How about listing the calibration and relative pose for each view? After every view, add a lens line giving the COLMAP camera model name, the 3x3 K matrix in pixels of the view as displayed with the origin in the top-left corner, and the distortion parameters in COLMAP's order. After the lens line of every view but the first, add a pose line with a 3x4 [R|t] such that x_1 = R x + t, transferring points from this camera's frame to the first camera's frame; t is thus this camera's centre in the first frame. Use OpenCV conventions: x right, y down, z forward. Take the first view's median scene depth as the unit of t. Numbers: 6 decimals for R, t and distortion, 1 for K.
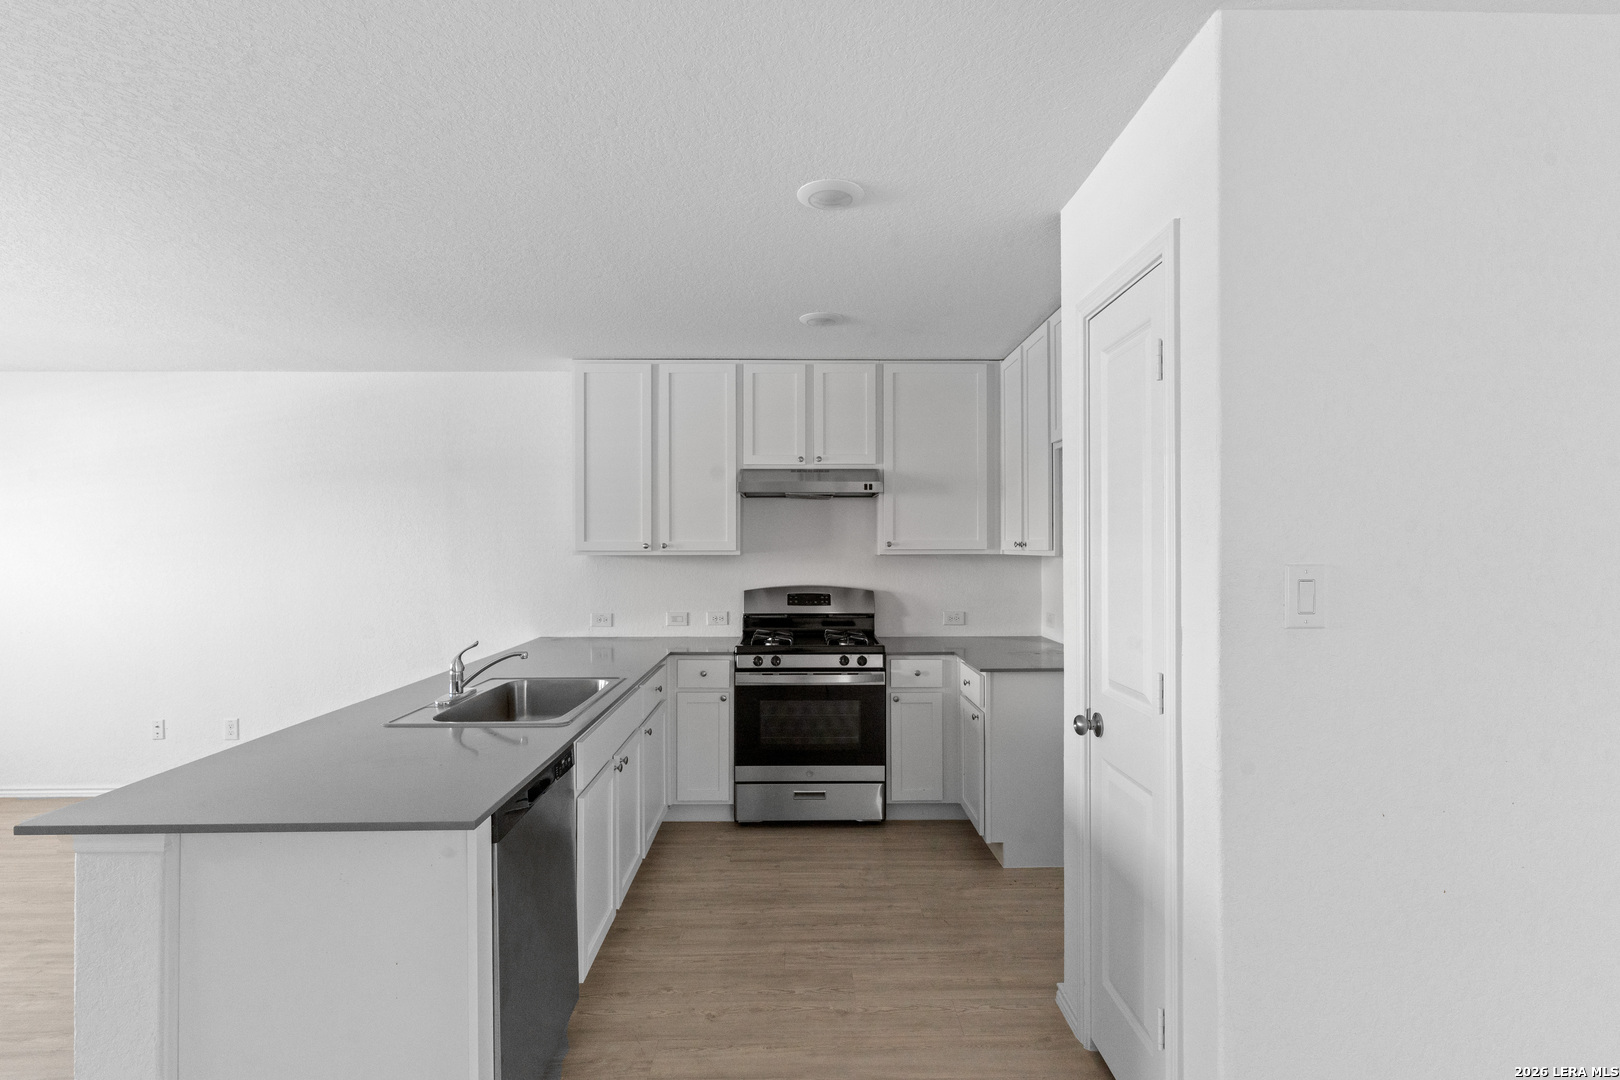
lens RADIAL K [[764.6, 0, 815.0], [0, 764.6, 557.7], [0, 0, 1]] dist [0.001362, 0.000458]
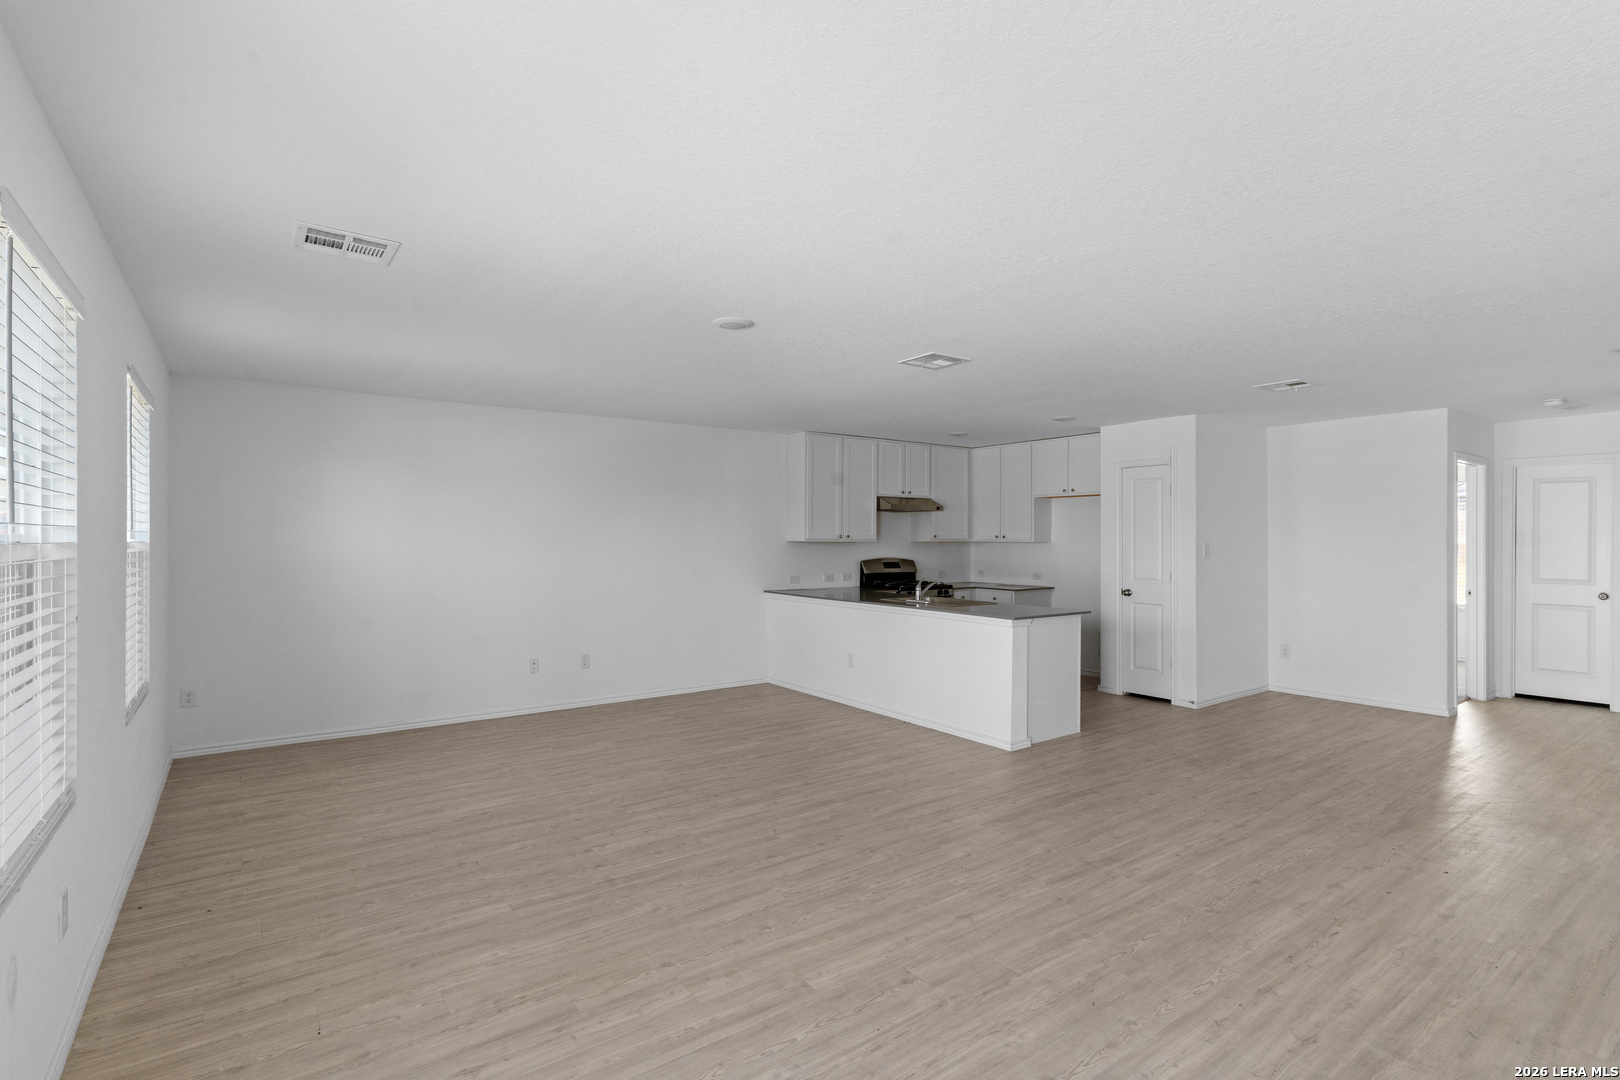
lens RADIAL K [[764.6, 0, 808.6], [0, 764.6, 530.5], [0, 0, 1]] dist [0.001362, 0.000458]
pose [[0.824133, 0.009590, 0.566315, -1.311078], [0.003439, 0.999753, -0.021934, 0.010130], [-0.566385, 0.020024, 0.823897, -0.466683]]
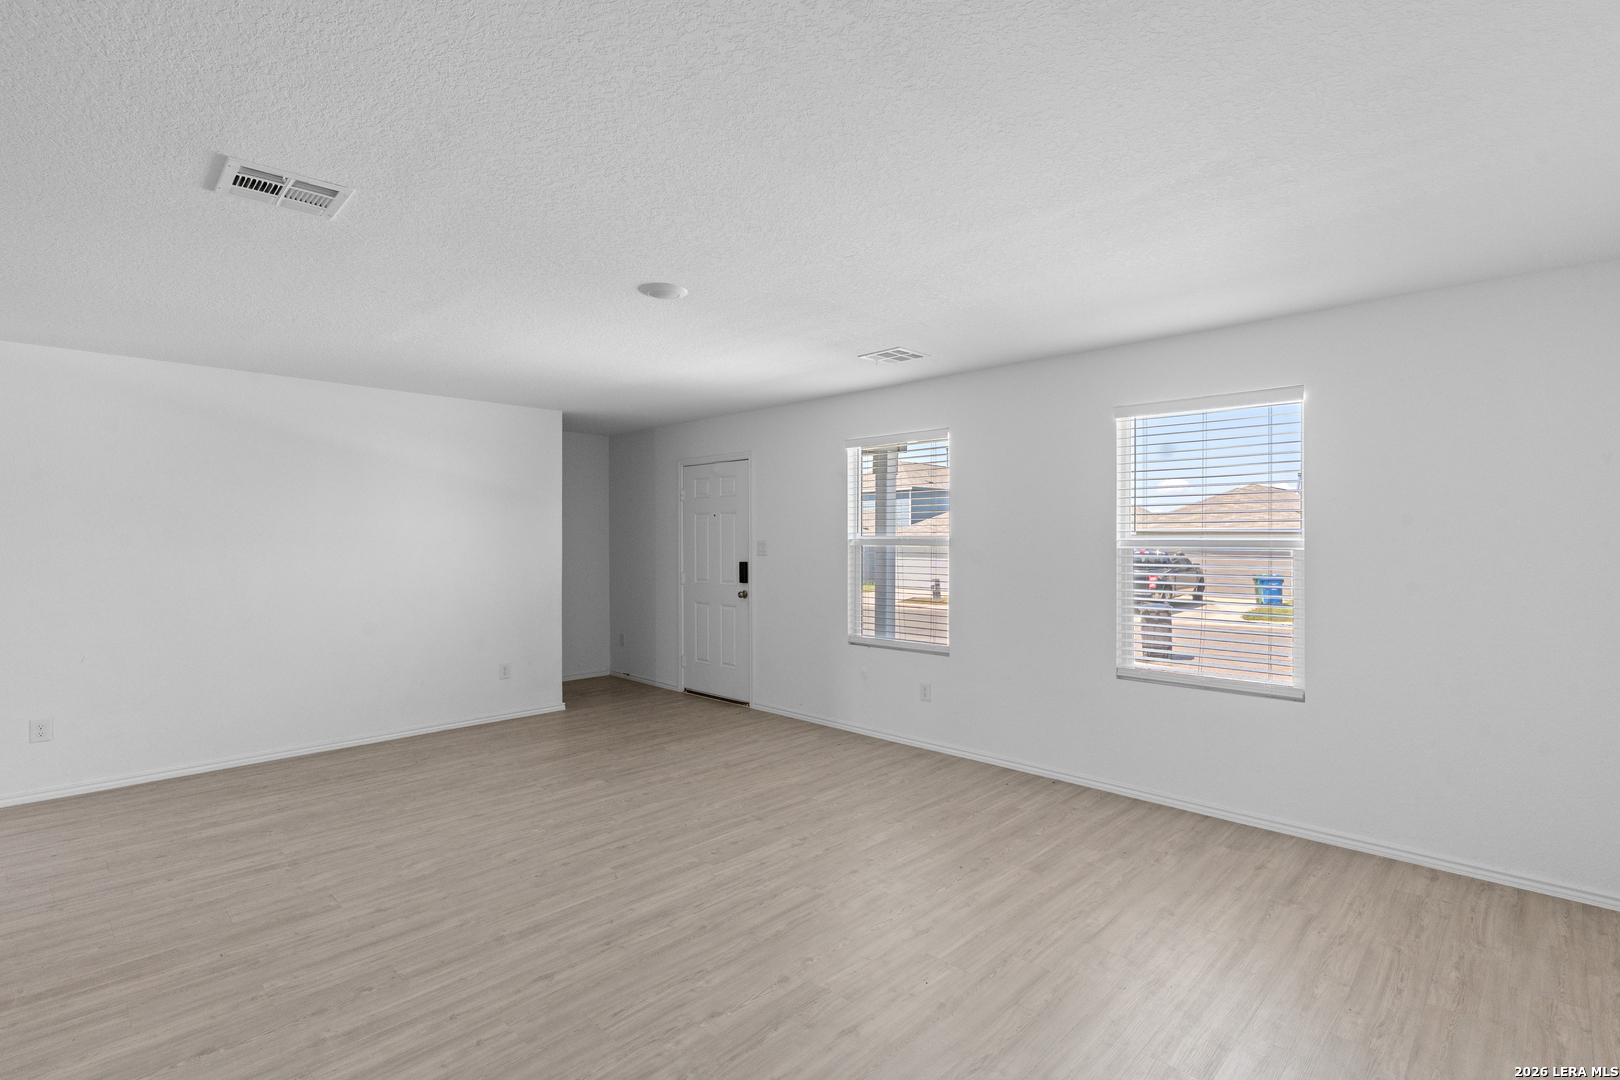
lens RADIAL K [[764.6, 0, 815.6], [0, 764.6, 533.6], [0, 0, 1]] dist [0.001362, 0.000458]
pose [[-0.712216, 0.000082, -0.701961, -0.448694], [-0.005136, 0.999973, 0.005328, -0.009950], [0.701942, 0.007400, -0.712196, 0.967004]]
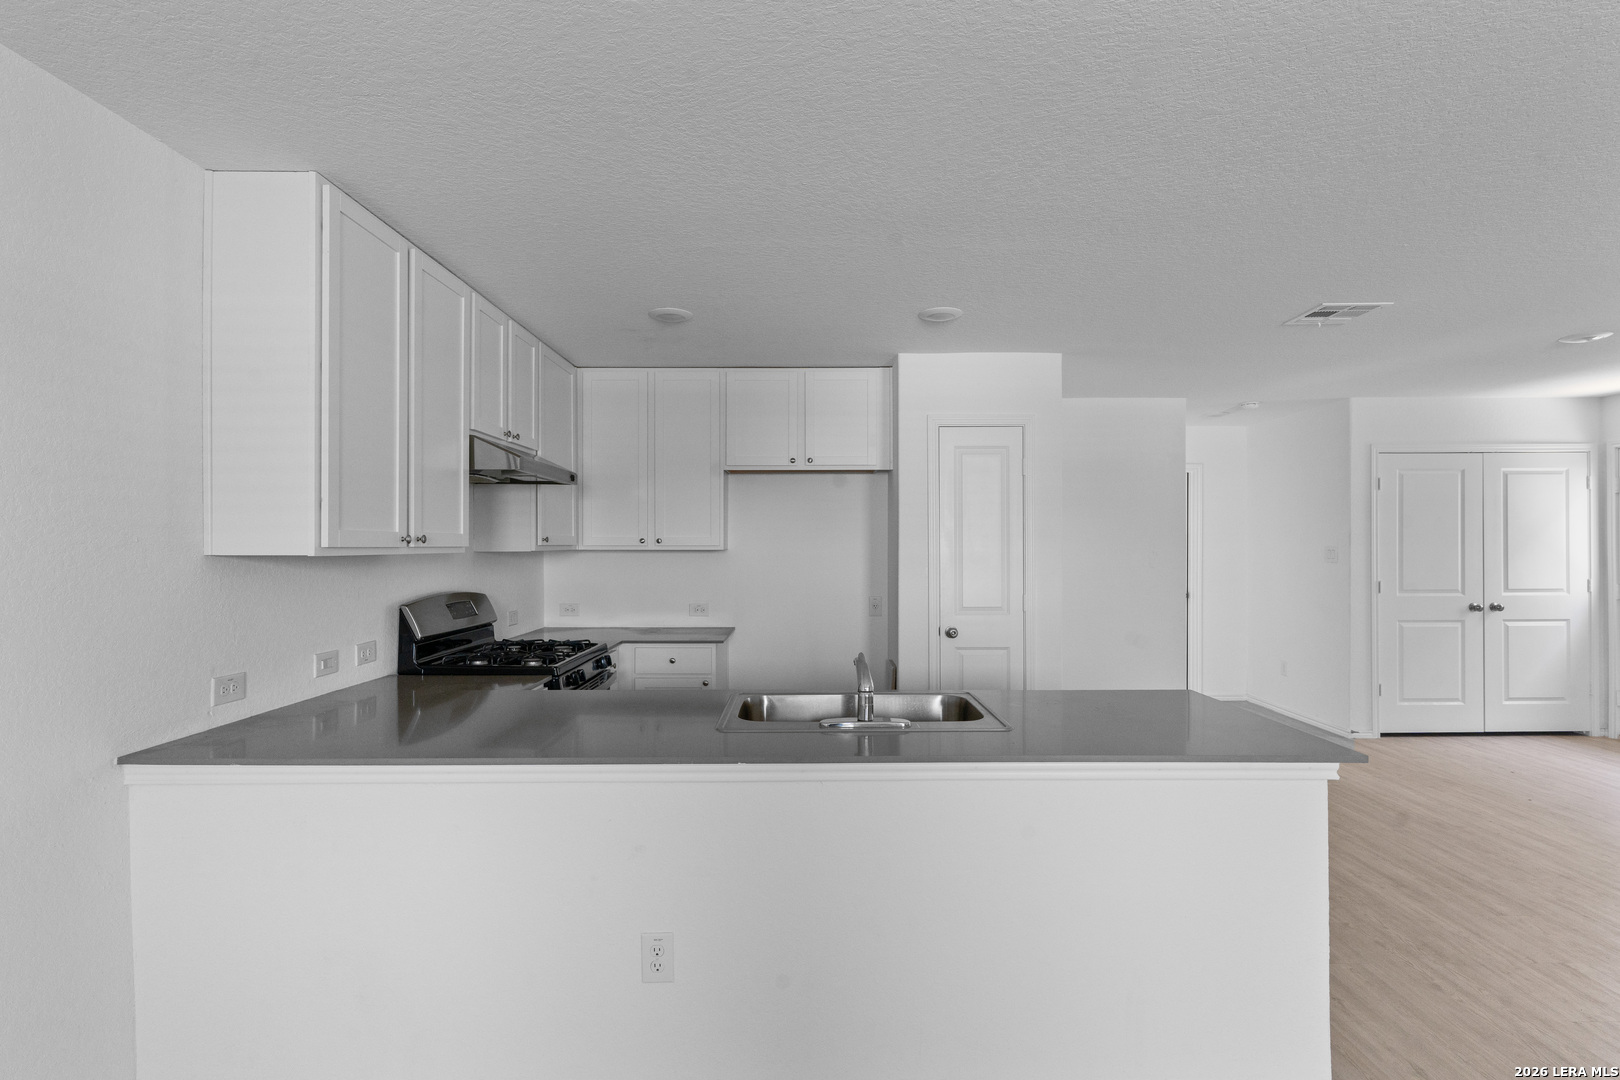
lens RADIAL K [[764.6, 0, 815.6], [0, 764.6, 536.6], [0, 0, 1]] dist [0.001362, 0.000458]
pose [[0.016004, 0.011994, 0.999800, -0.818495], [0.013383, 0.999836, -0.012209, -0.005235], [-0.999782, 0.013576, 0.015841, 0.656618]]
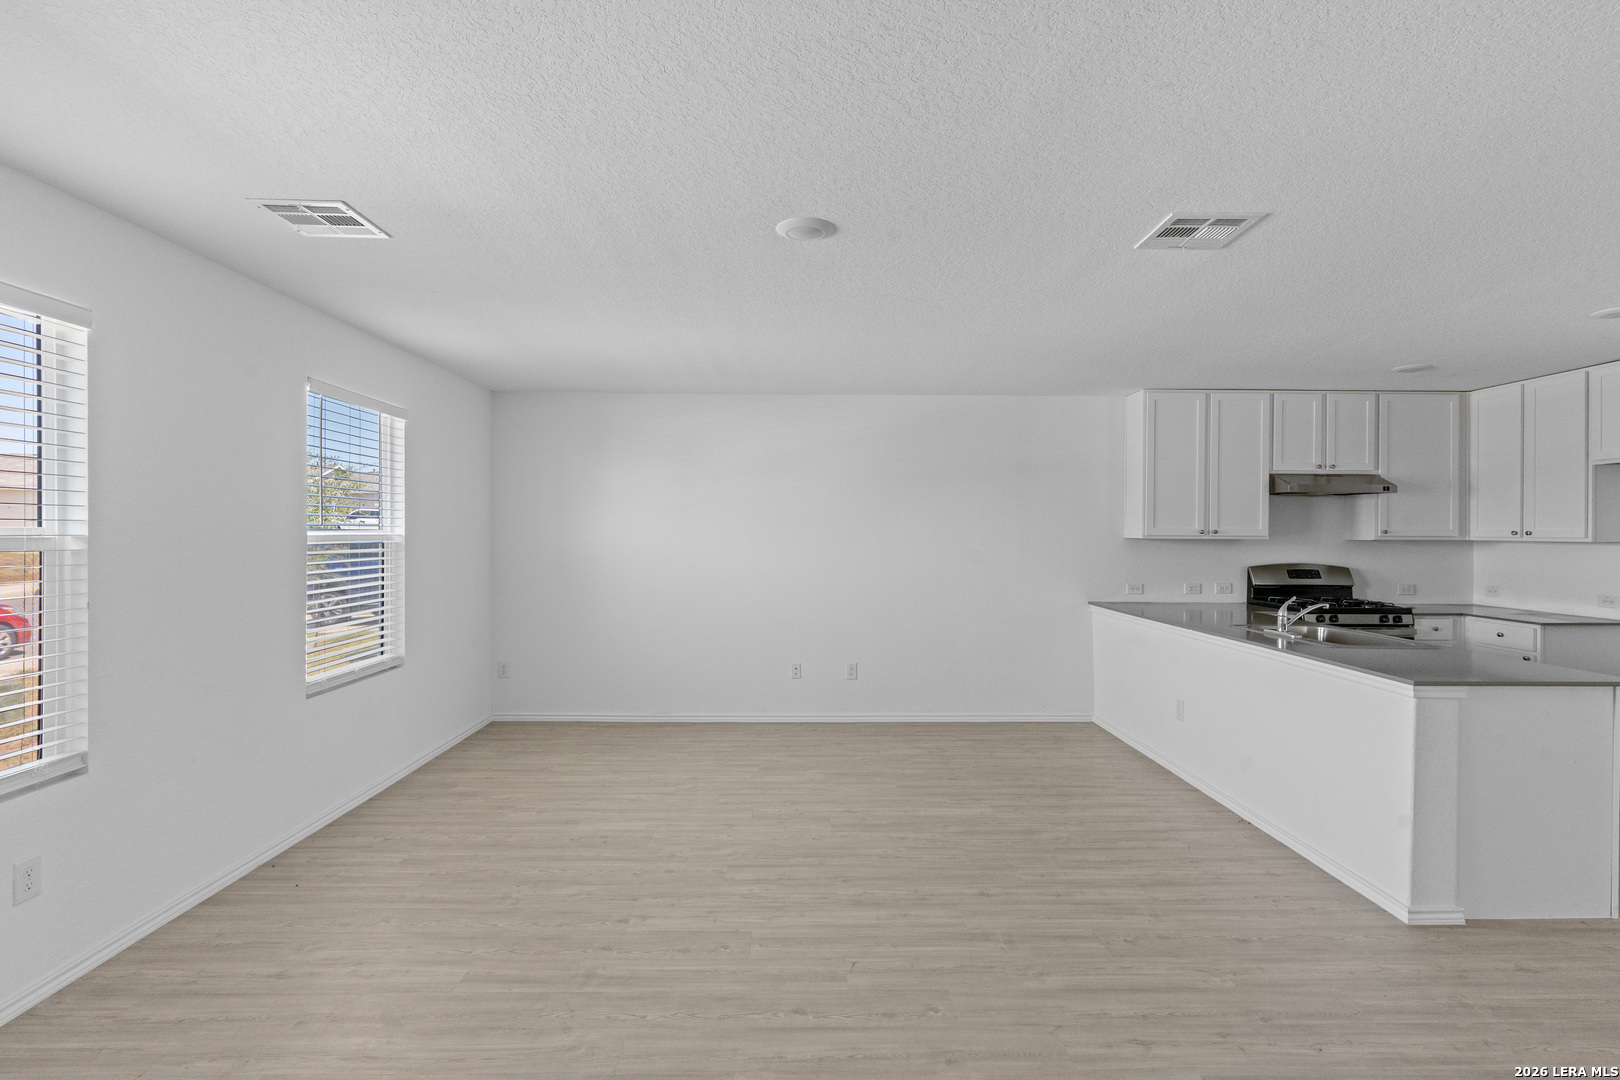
lens RADIAL K [[764.6, 0, 813.6], [0, 764.6, 533.3], [0, 0, 1]] dist [0.001362, 0.000458]
pose [[0.999965, 0.006832, -0.004803, -0.872255], [-0.006886, 0.999913, -0.011258, 0.006295], [0.004726, 0.011290, 0.999925, -0.313423]]
